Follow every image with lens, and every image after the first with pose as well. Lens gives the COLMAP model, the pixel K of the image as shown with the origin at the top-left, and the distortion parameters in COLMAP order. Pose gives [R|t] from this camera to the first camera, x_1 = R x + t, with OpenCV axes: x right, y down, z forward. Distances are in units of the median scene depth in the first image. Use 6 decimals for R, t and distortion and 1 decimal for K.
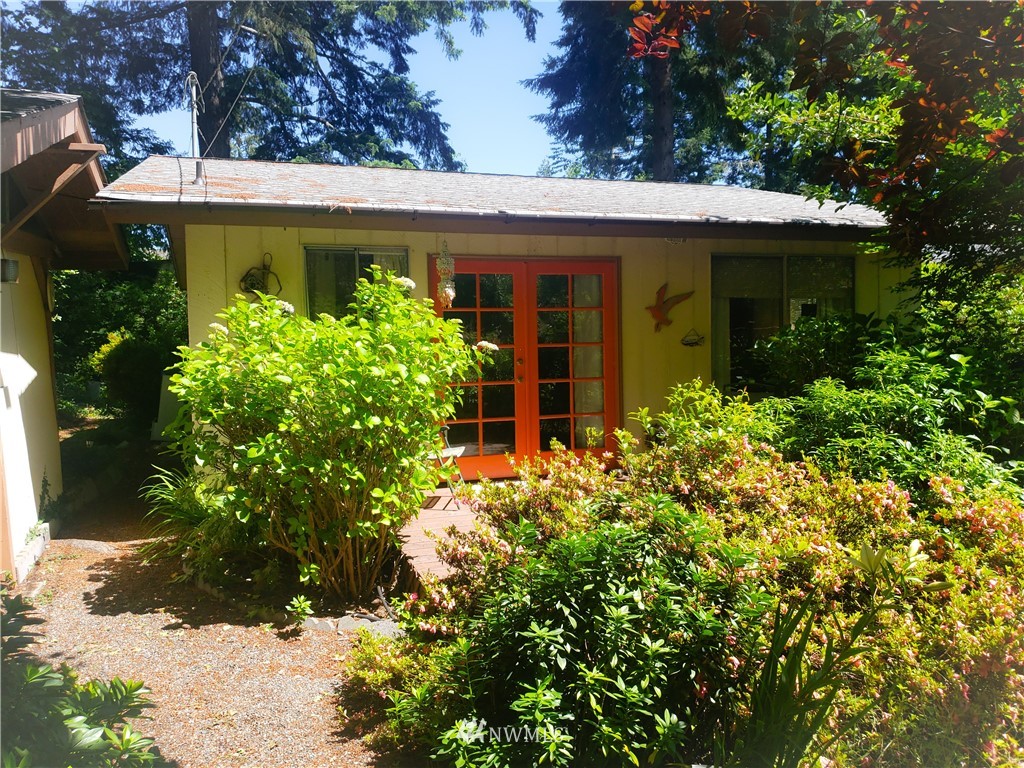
lens RADIAL K [[798.9, 0, 512.0], [0, 798.9, 384.0], [0, 0, 1]] dist [-0.004257, 0.005204]
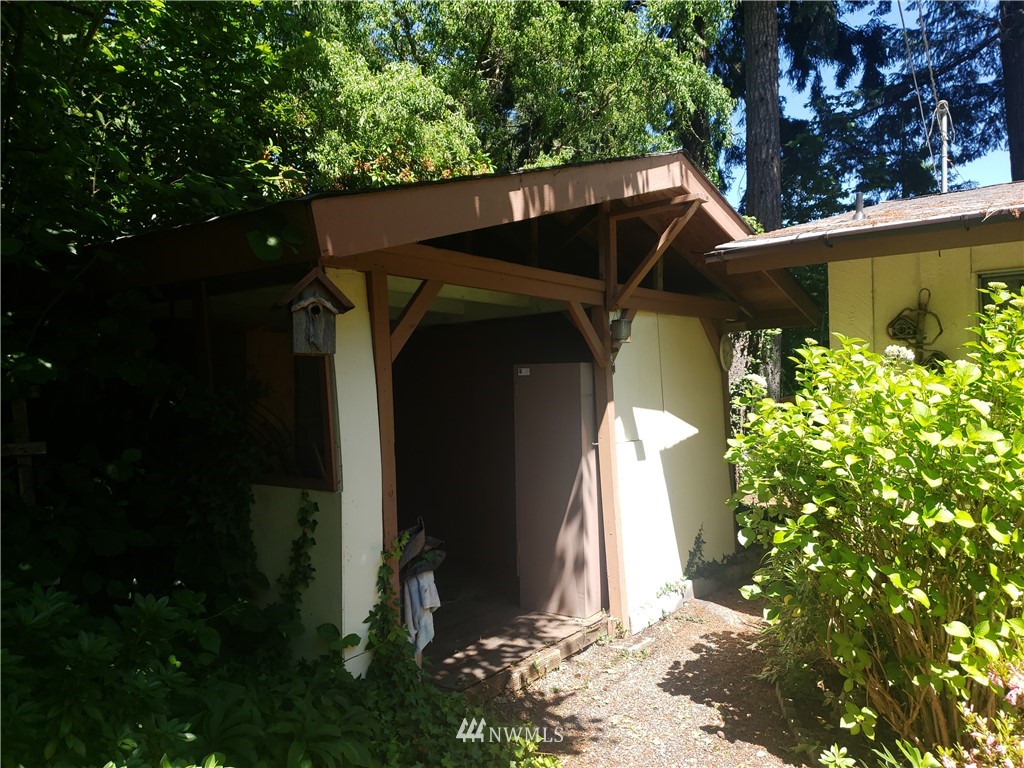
lens RADIAL K [[798.9, 0, 512.0], [0, 798.9, 384.0], [0, 0, 1]] dist [-0.004257, 0.005204]
pose [[0.540601, -0.013226, -0.841175, 0.114956], [-0.059464, 0.996775, -0.053888, -0.003258], [0.839175, 0.079152, 0.538071, 0.208809]]
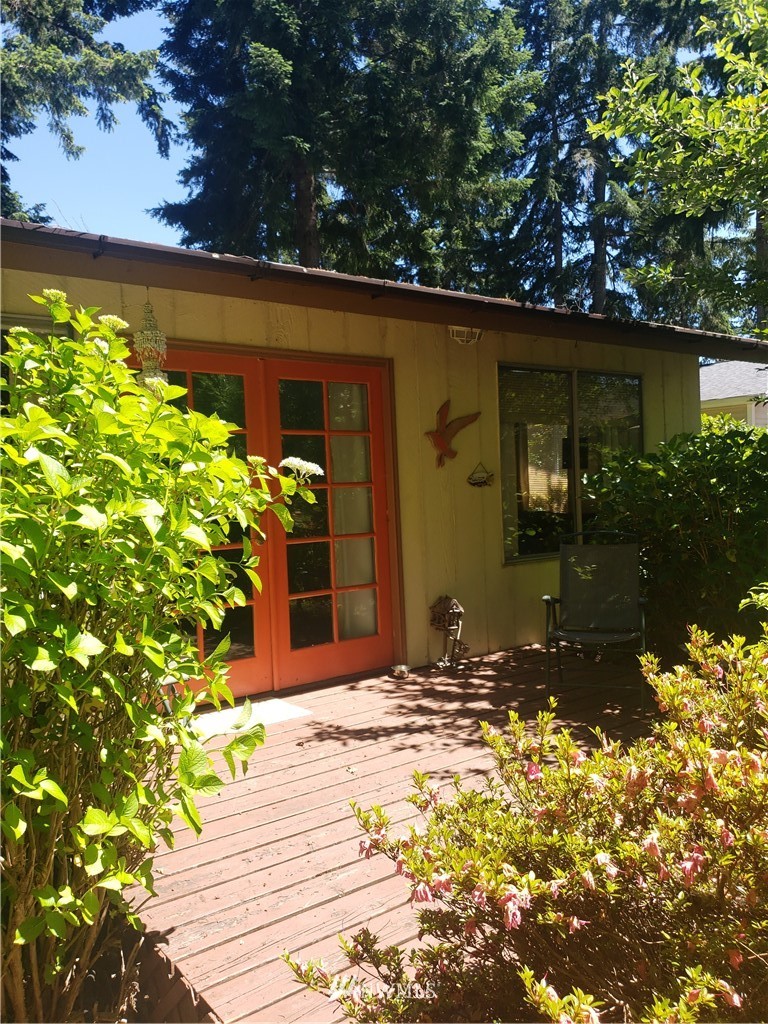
lens RADIAL K [[798.9, 0, 384.0], [0, 798.9, 512.0], [0, 0, 1]] dist [-0.004257, 0.005204]
pose [[0.948638, -0.029935, 0.314944, -0.094289], [0.045196, 0.998126, -0.041264, 0.002269], [-0.313119, 0.053379, 0.948213, 0.349369]]
